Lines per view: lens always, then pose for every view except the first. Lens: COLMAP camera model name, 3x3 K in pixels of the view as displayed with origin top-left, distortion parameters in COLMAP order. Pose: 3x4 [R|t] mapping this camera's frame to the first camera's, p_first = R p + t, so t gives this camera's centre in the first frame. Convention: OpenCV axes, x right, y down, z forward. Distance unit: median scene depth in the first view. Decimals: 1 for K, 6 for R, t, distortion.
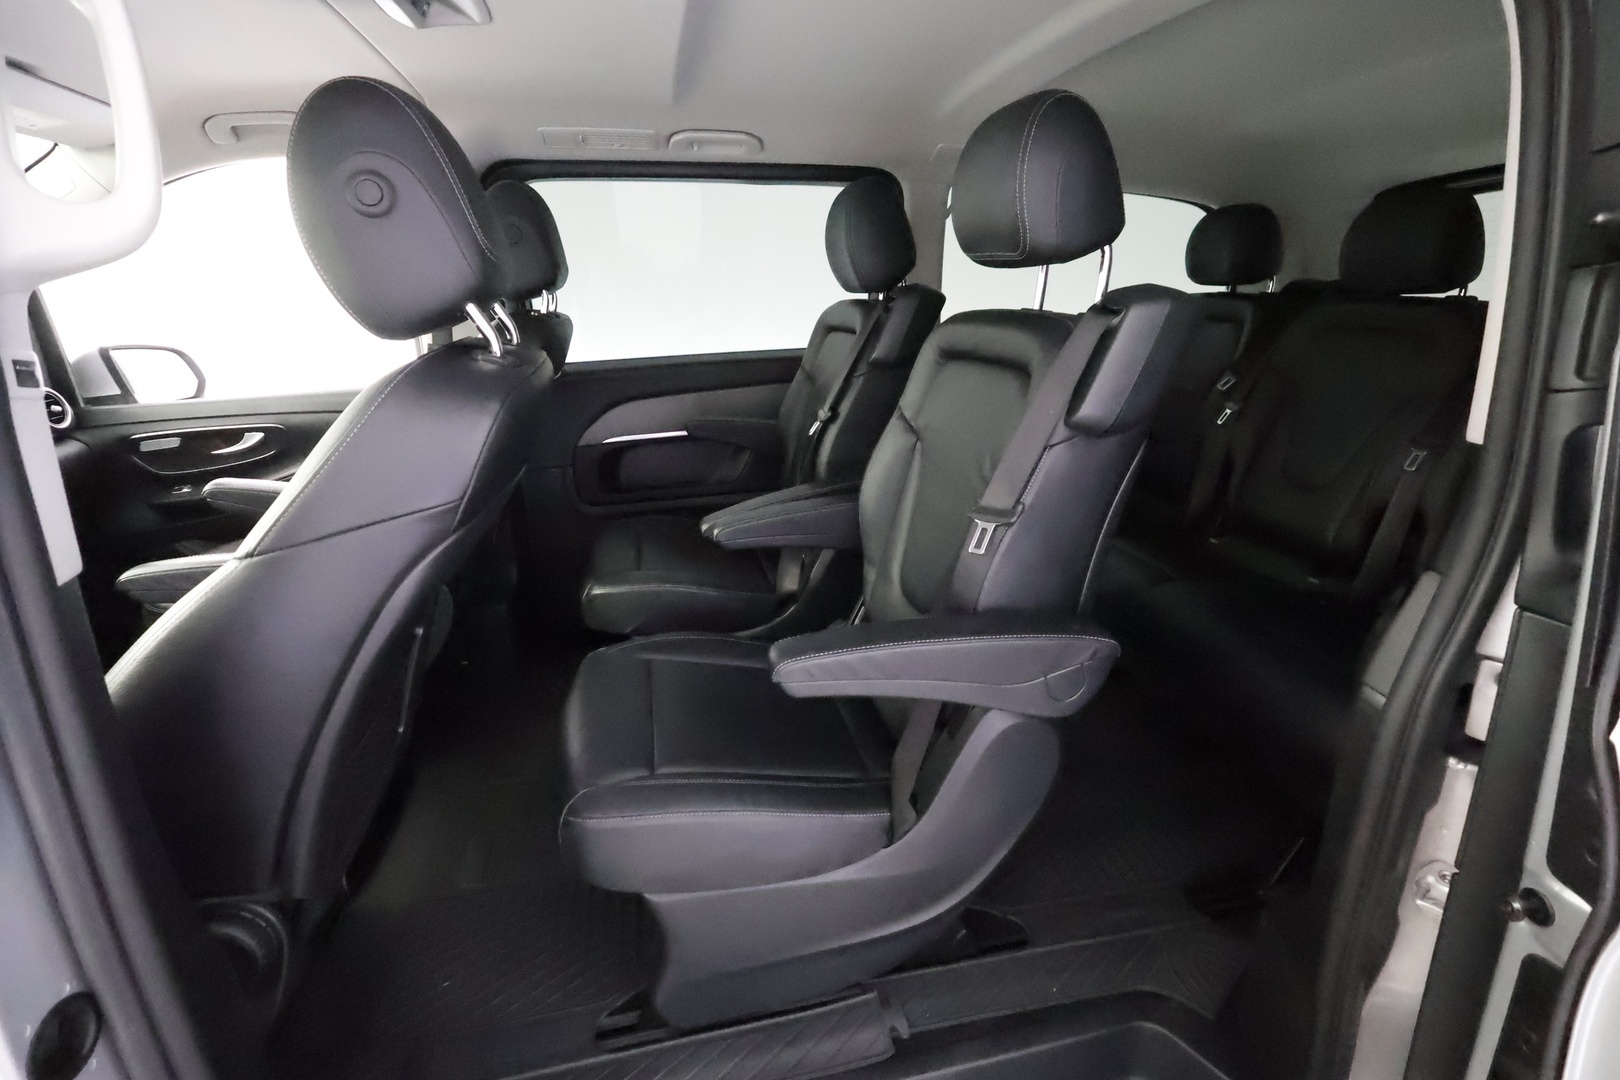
lens RADIAL K [[755.6, 0, 812.8], [0, 755.6, 542.7], [0, 0, 1]] dist [0.000277, -0.000068]
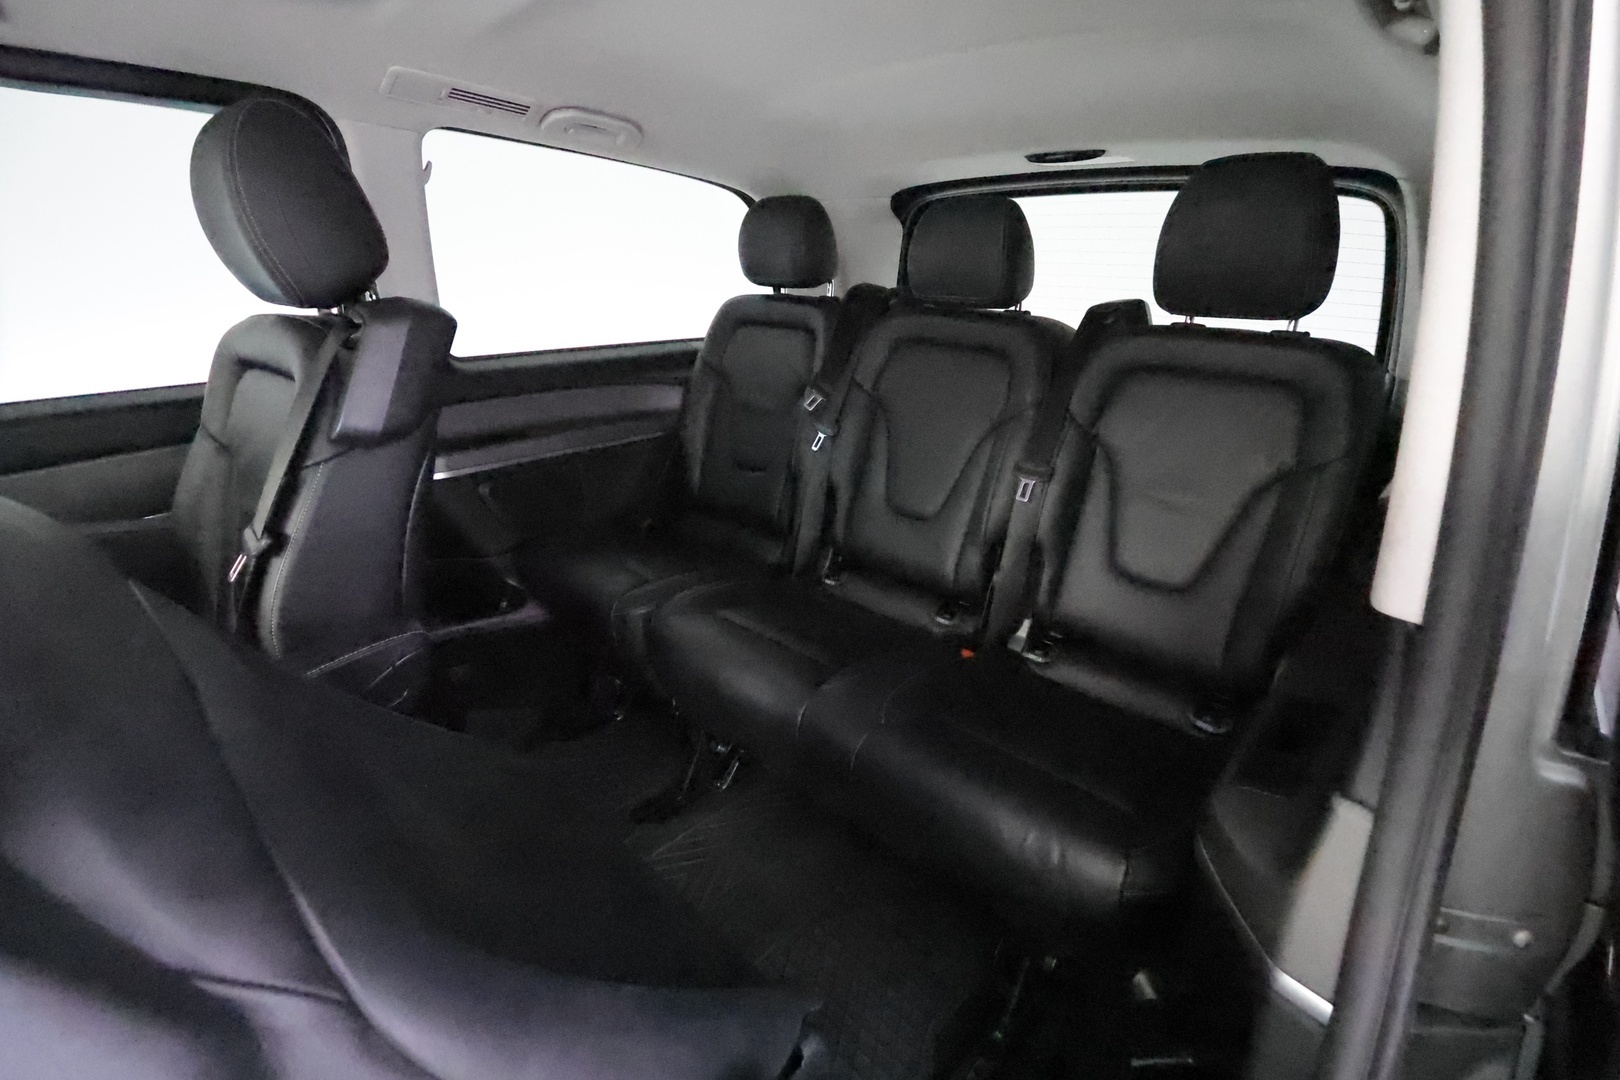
lens RADIAL K [[755.6, 0, 812.8], [0, 755.6, 542.7], [0, 0, 1]] dist [0.000277, -0.000068]
pose [[0.817081, -0.175947, 0.549018, 0.043757], [0.157025, 0.984208, 0.081722, -0.151256], [-0.554726, 0.019436, 0.831806, 0.335236]]
